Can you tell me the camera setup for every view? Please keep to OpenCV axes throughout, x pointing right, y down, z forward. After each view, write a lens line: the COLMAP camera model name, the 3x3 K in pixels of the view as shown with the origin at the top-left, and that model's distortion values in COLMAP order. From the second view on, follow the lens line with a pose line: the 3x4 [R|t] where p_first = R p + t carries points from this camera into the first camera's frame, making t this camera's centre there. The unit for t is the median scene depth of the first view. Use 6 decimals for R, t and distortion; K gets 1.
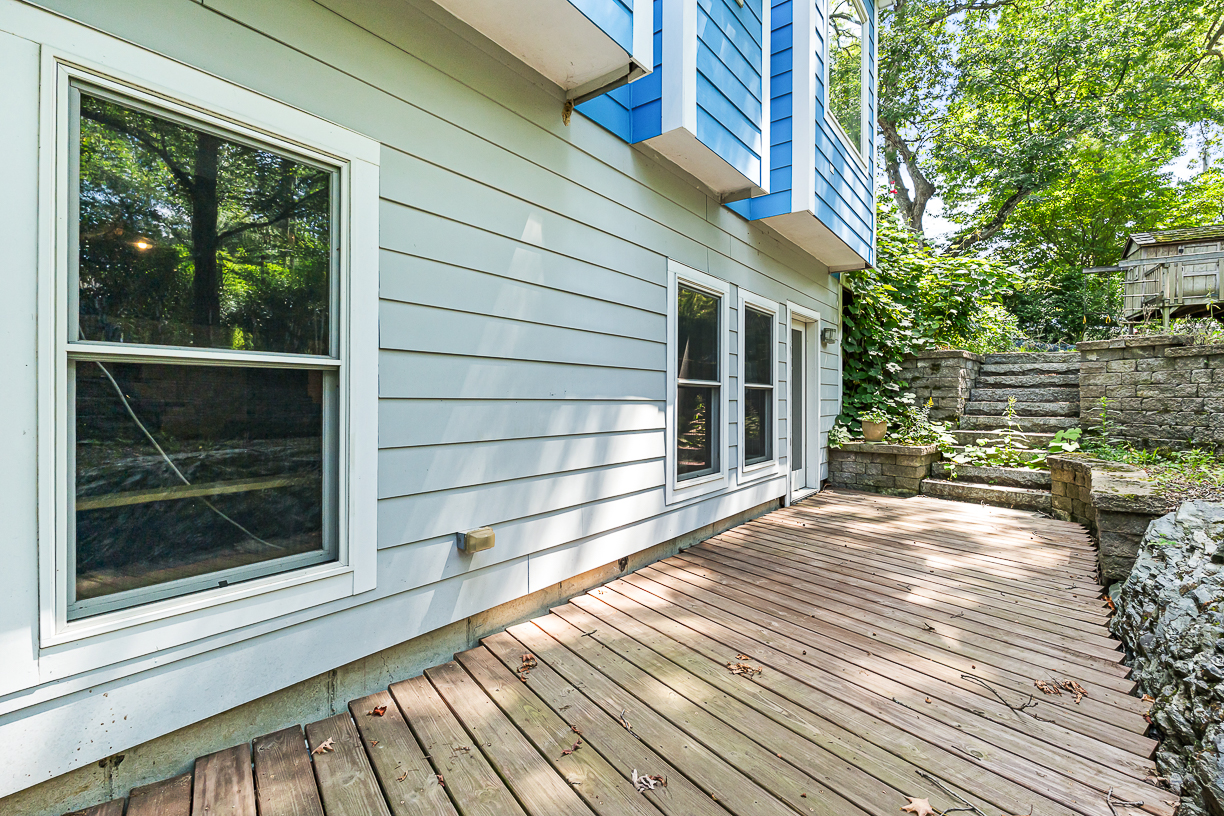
lens RADIAL K [[550.0, 0, 605.3], [0, 550.0, 398.7], [0, 0, 1]] dist [-0.000339, -0.000119]
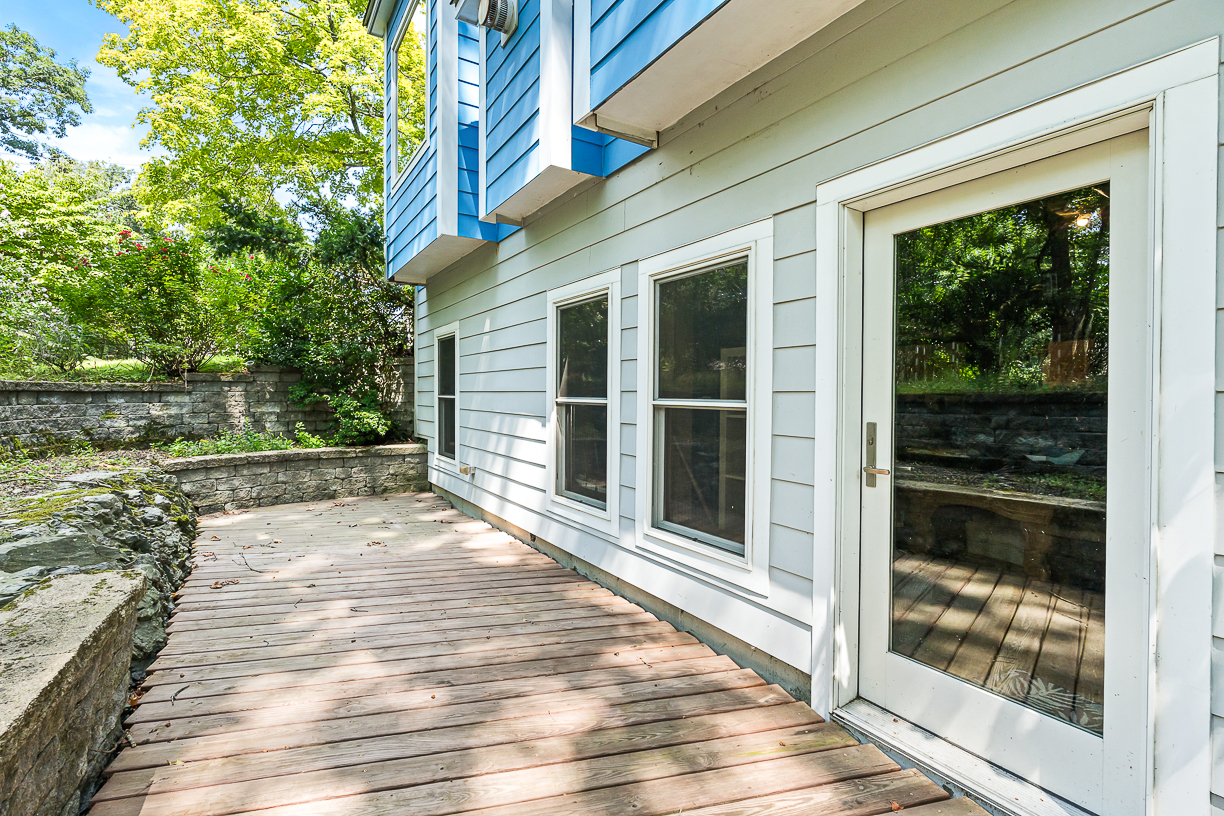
lens RADIAL K [[550.0, 0, 605.3], [0, 550.0, 398.7], [0, 0, 1]] dist [-0.000339, -0.000119]
pose [[-0.339512, -0.001395, -0.940601, 1.136538], [-0.011480, 0.999931, 0.002660, -0.038741], [0.940532, 0.011702, -0.339504, 1.500332]]
